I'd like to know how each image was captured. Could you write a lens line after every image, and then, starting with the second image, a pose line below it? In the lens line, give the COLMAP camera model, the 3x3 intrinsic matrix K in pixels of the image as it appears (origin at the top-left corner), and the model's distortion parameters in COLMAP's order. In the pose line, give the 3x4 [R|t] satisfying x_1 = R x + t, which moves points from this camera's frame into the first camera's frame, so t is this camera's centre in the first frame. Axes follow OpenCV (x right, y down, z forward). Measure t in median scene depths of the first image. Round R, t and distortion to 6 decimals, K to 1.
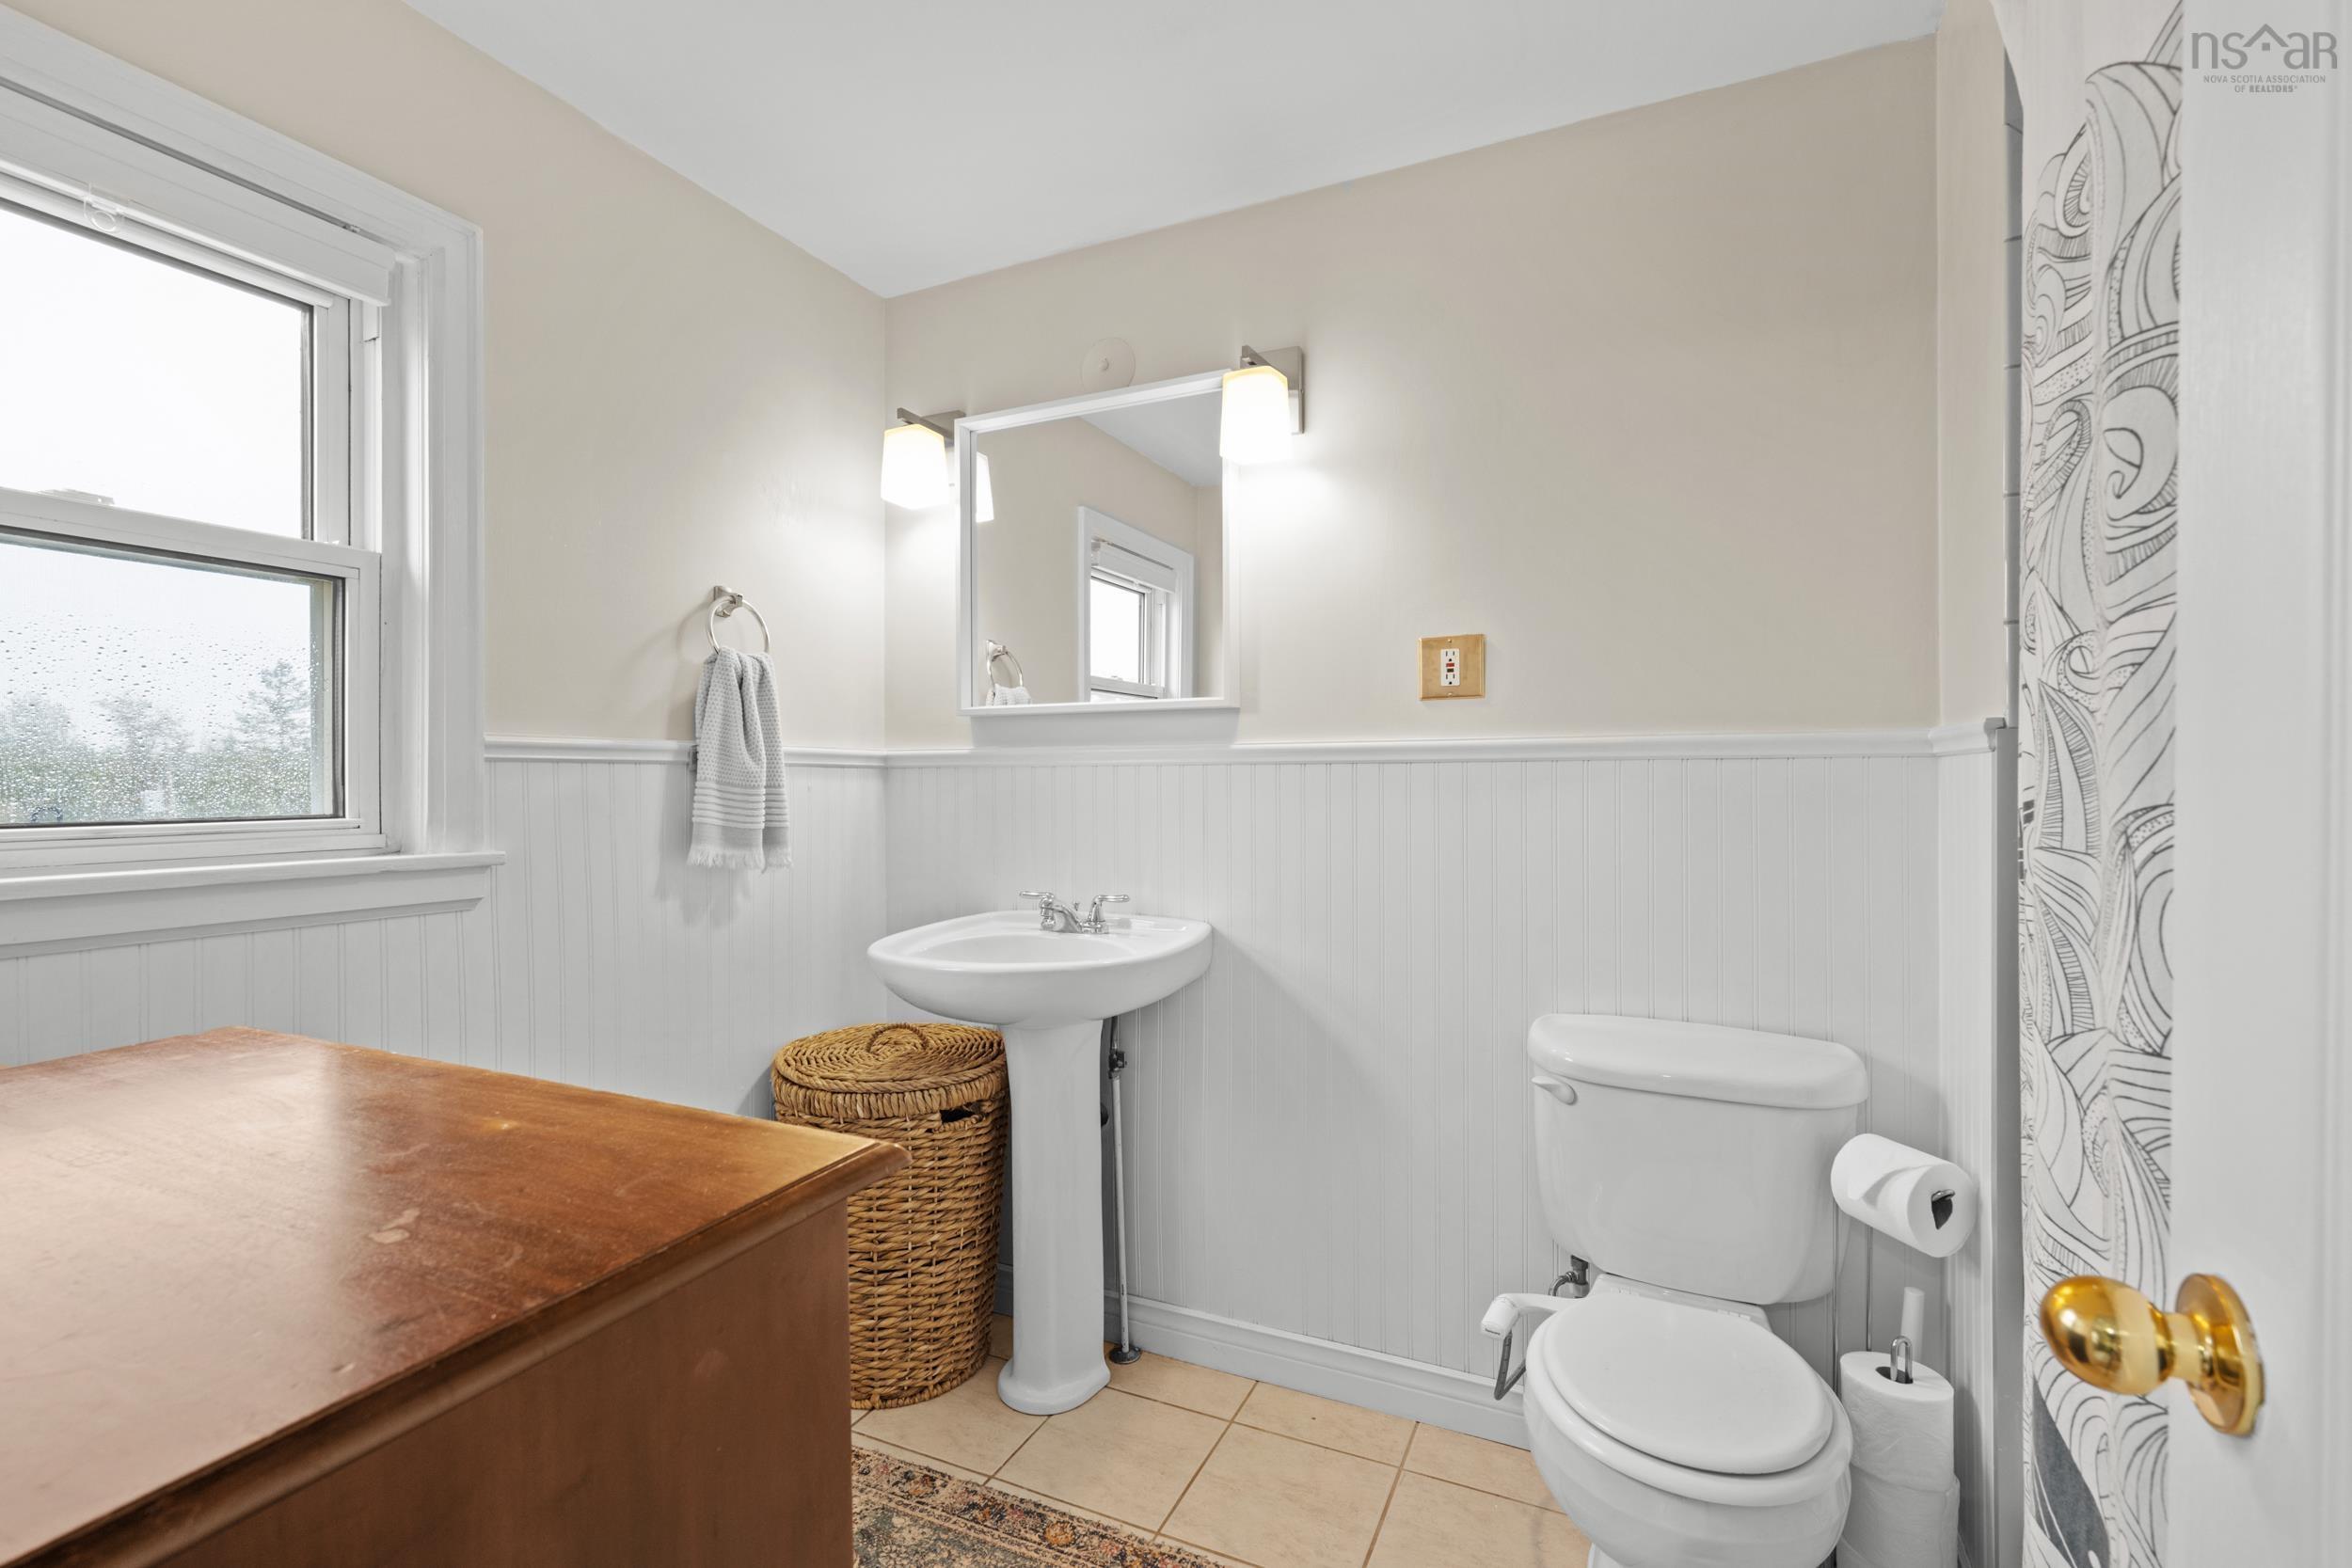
lens RADIAL K [[1041.4, 0, 1176.0], [0, 1041.4, 784.0], [0, 0, 1]] dist [0.002146, 0.000168]
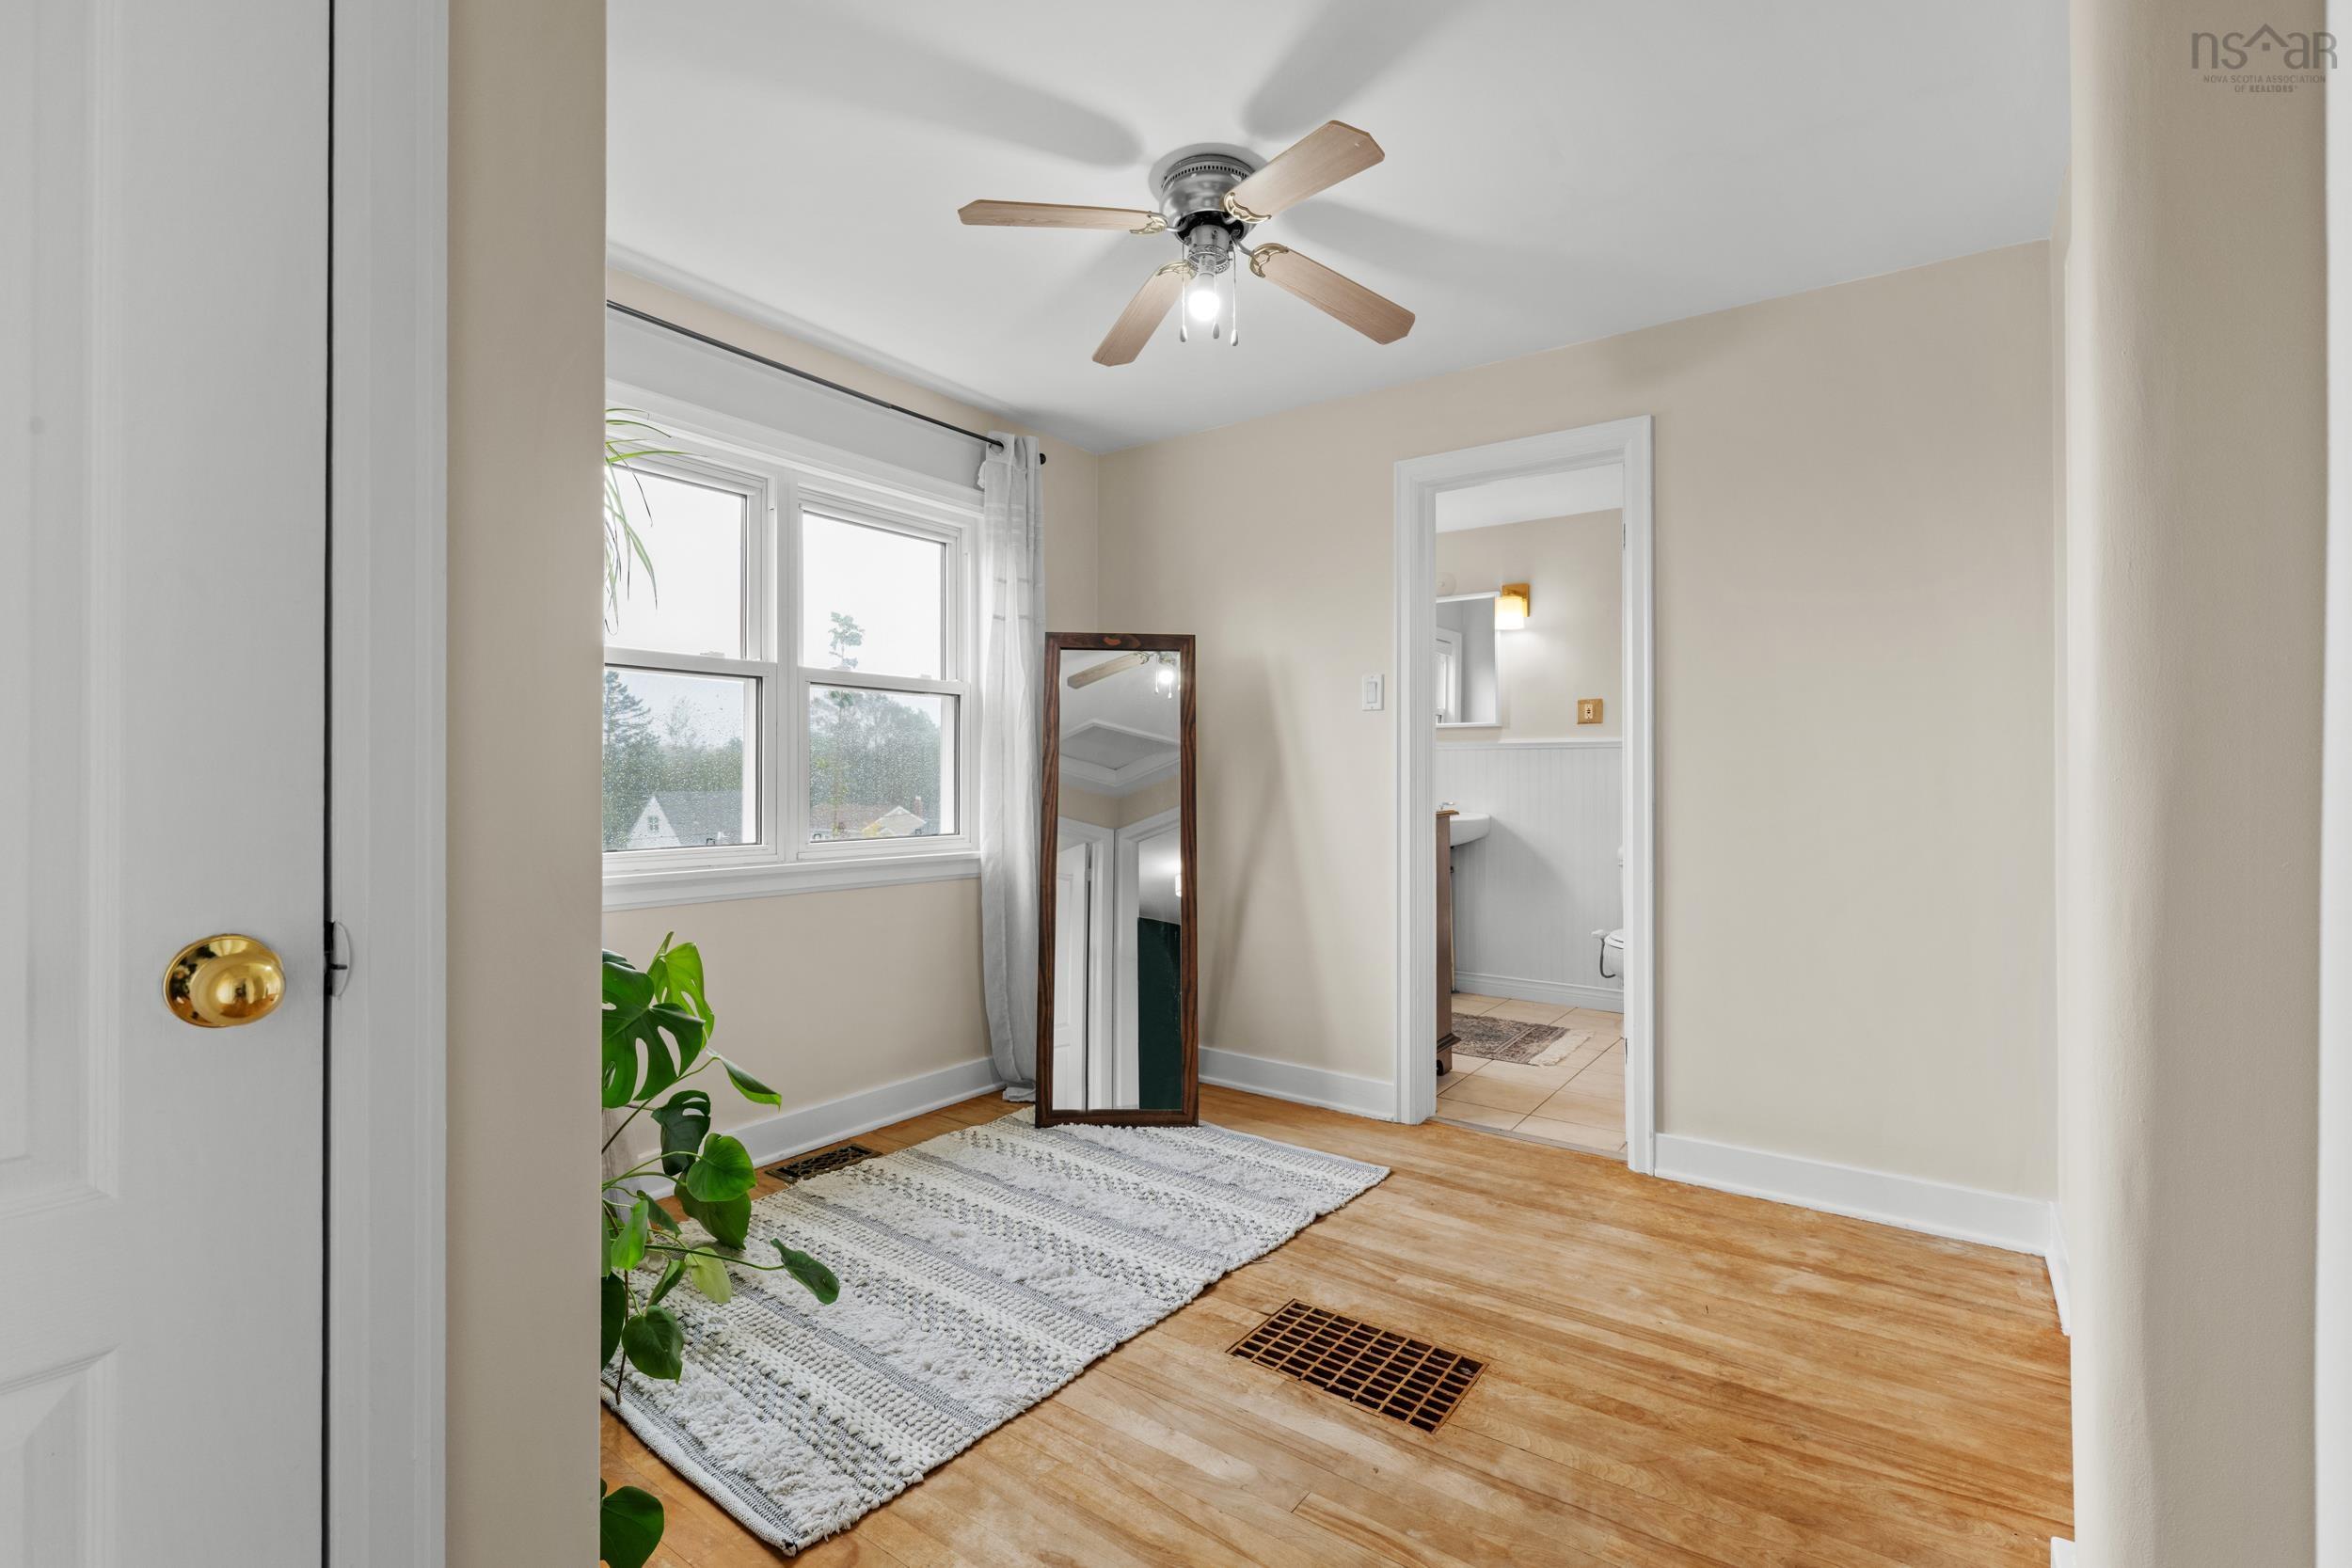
lens RADIAL K [[1041.4, 0, 1176.0], [0, 1041.4, 784.0], [0, 0, 1]] dist [0.002146, 0.000168]
pose [[0.980534, -0.002825, -0.196328, -0.224665], [0.004435, 0.999960, 0.007761, 0.042248], [0.196298, -0.008481, 0.980508, -1.663293]]
